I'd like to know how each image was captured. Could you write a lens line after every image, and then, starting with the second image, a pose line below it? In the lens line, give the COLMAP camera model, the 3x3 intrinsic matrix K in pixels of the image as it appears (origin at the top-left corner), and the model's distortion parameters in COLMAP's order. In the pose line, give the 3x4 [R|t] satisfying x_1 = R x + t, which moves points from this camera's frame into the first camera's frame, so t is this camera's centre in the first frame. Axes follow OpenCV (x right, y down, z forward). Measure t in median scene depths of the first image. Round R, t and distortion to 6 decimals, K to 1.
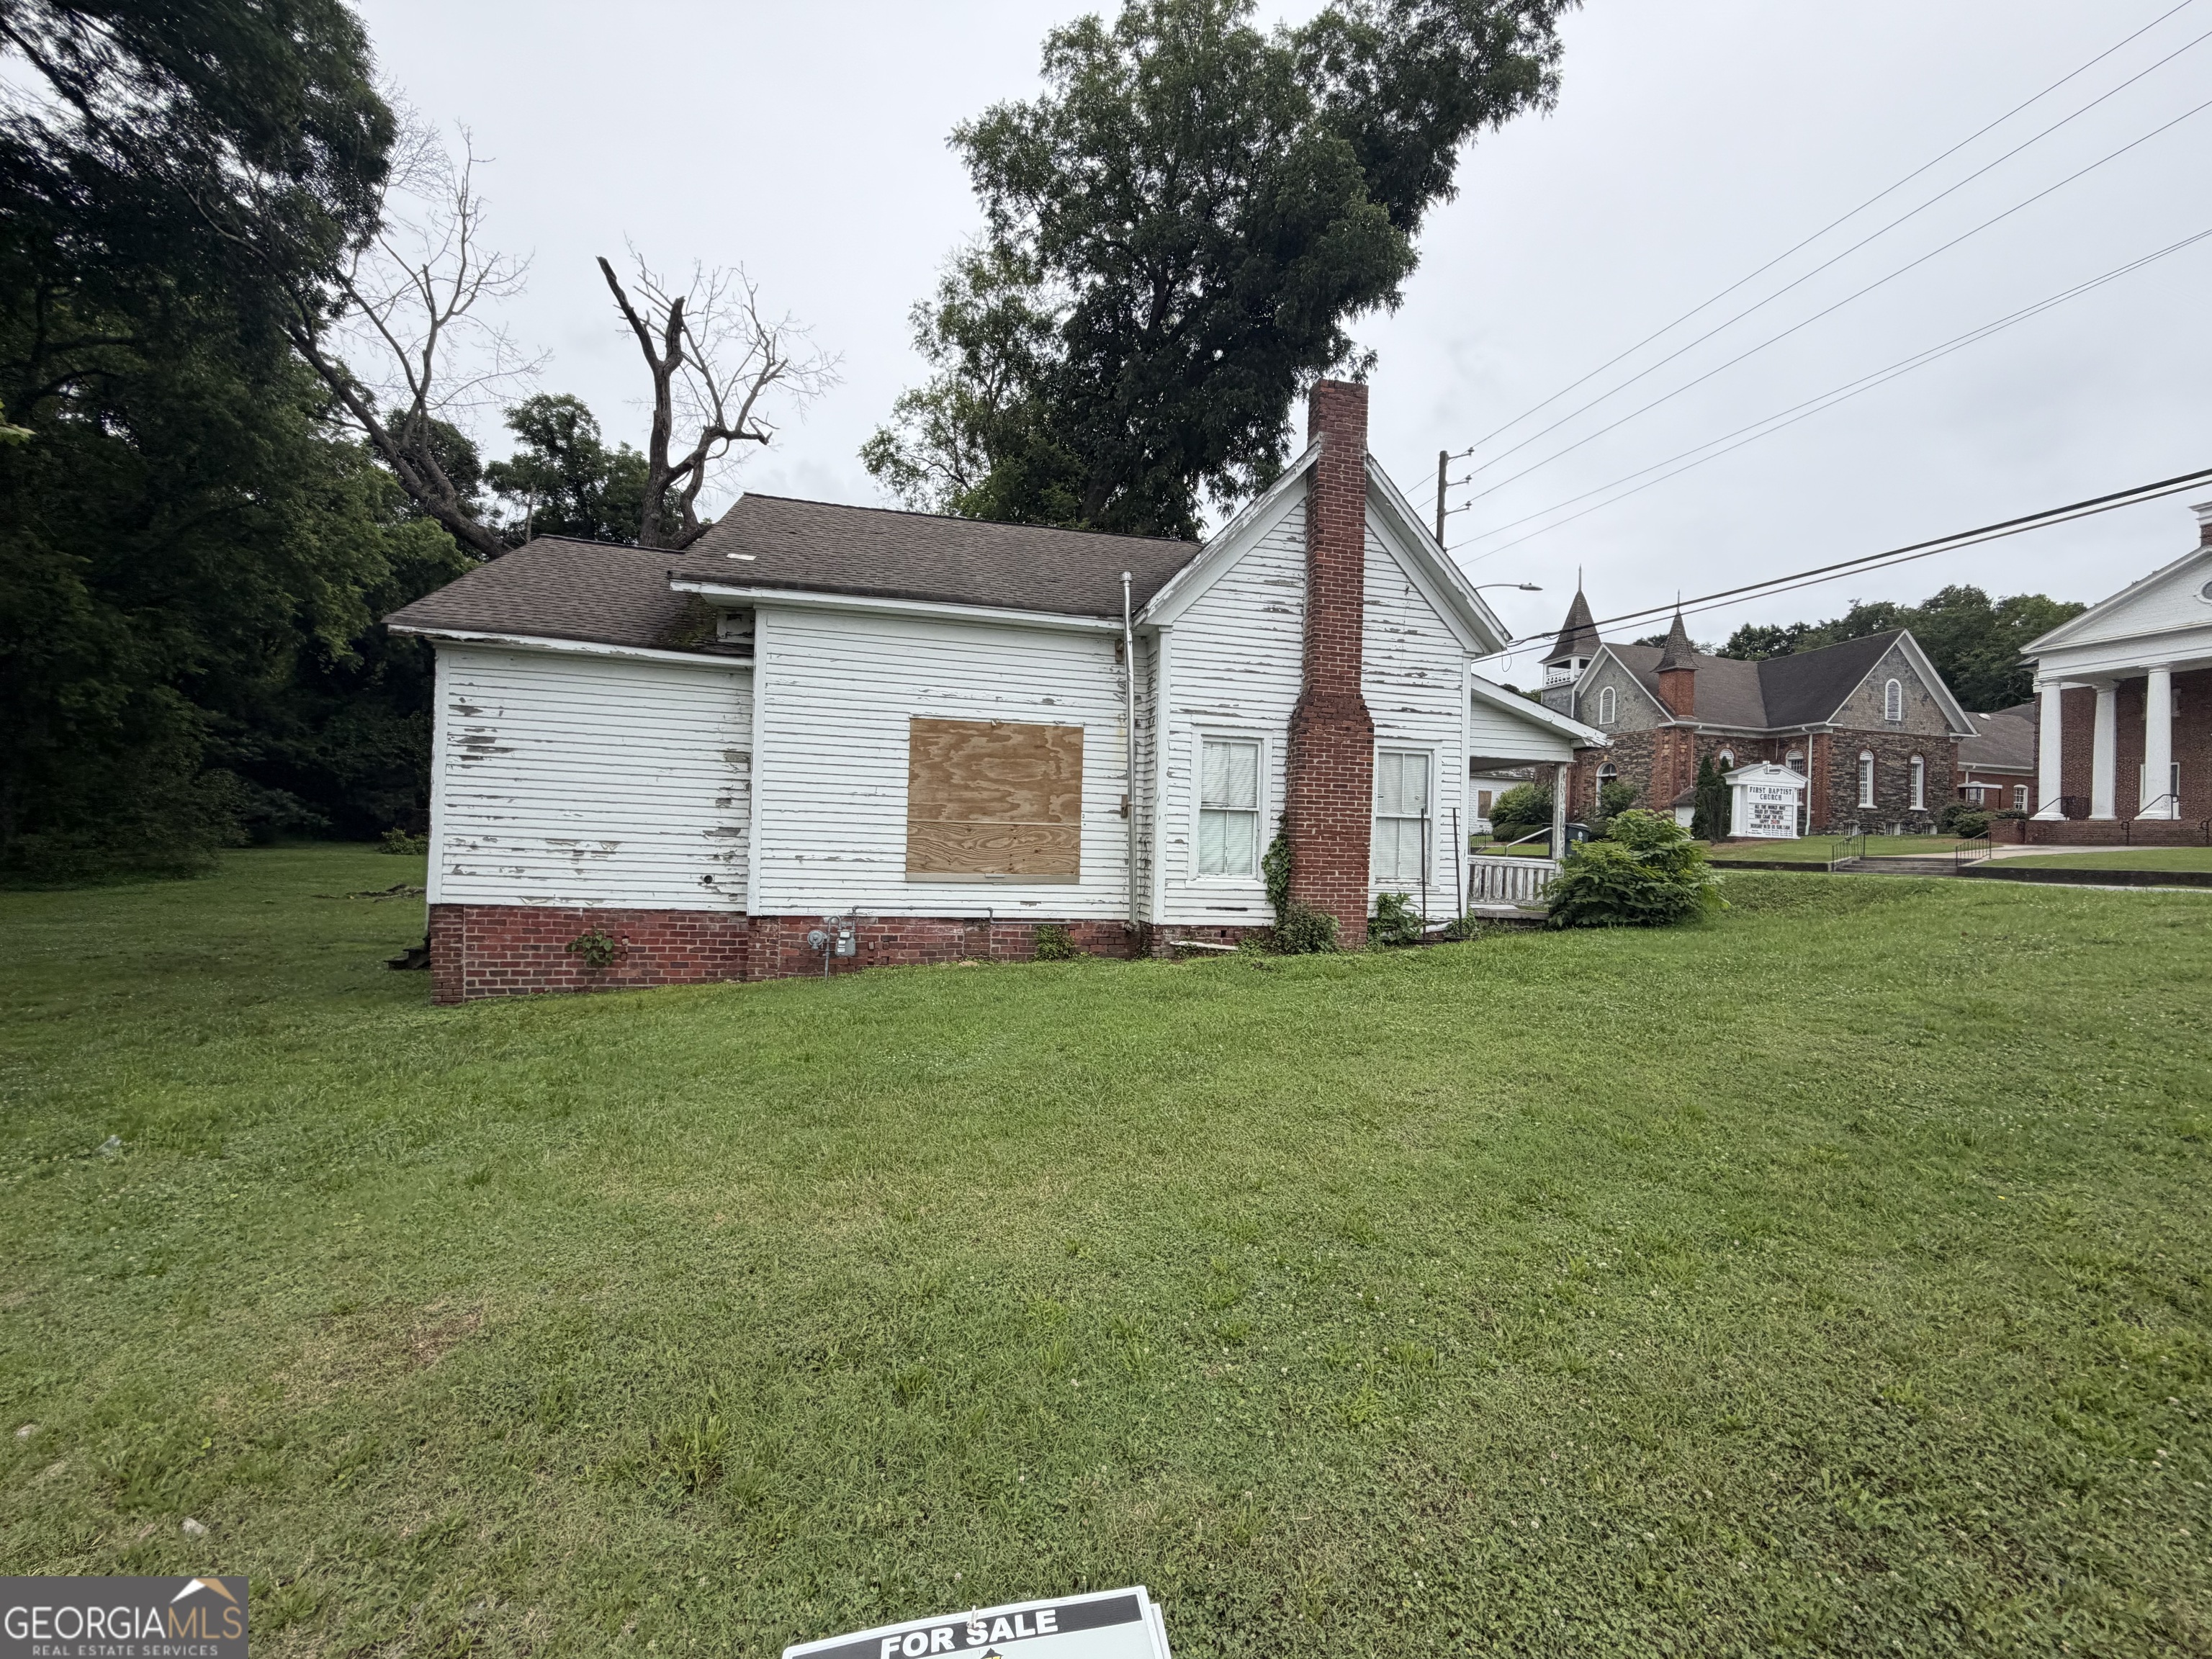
lens RADIAL K [[877.2, 0, 1107.0], [0, 877.2, 832.6], [0, 0, 1]] dist [0.000487, 0.000869]
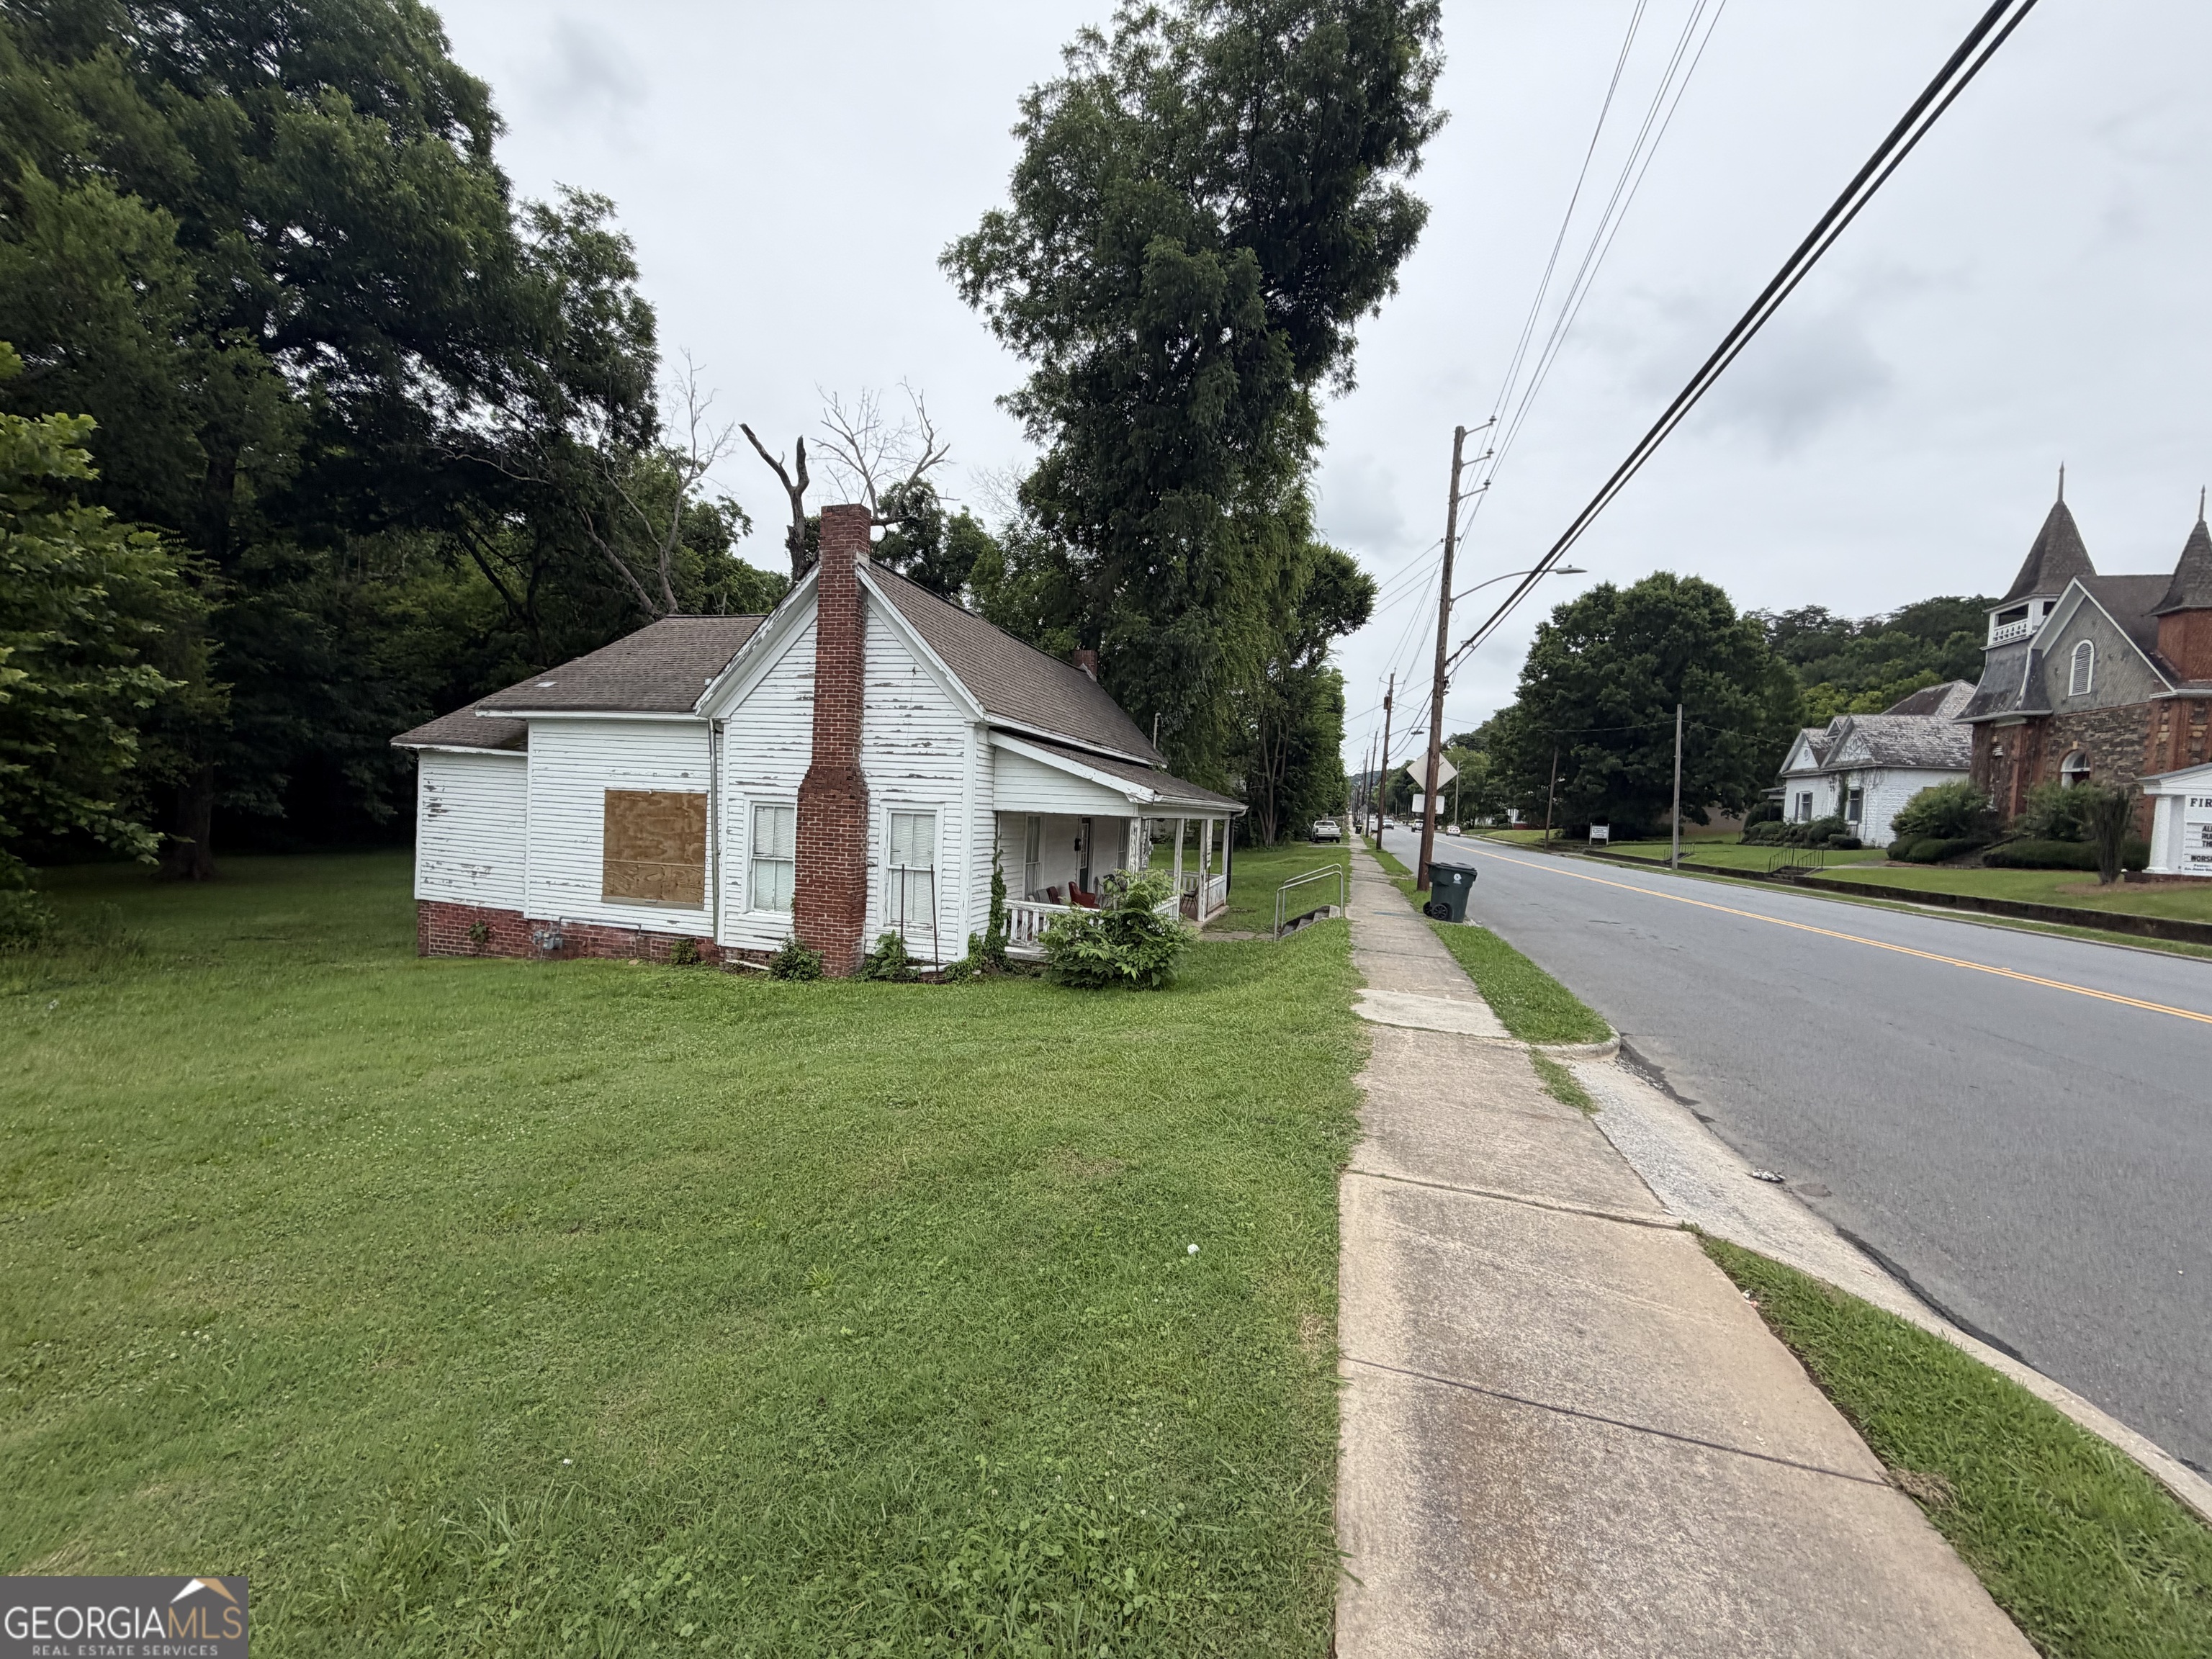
lens RADIAL K [[877.2, 0, 1093.1], [0, 877.2, 828.6], [0, 0, 1]] dist [0.000487, 0.000869]
pose [[0.870949, 0.019782, -0.490975, 1.147612], [-0.013886, 0.999781, 0.015651, -0.095889], [0.491177, -0.006814, 0.871033, 0.124773]]
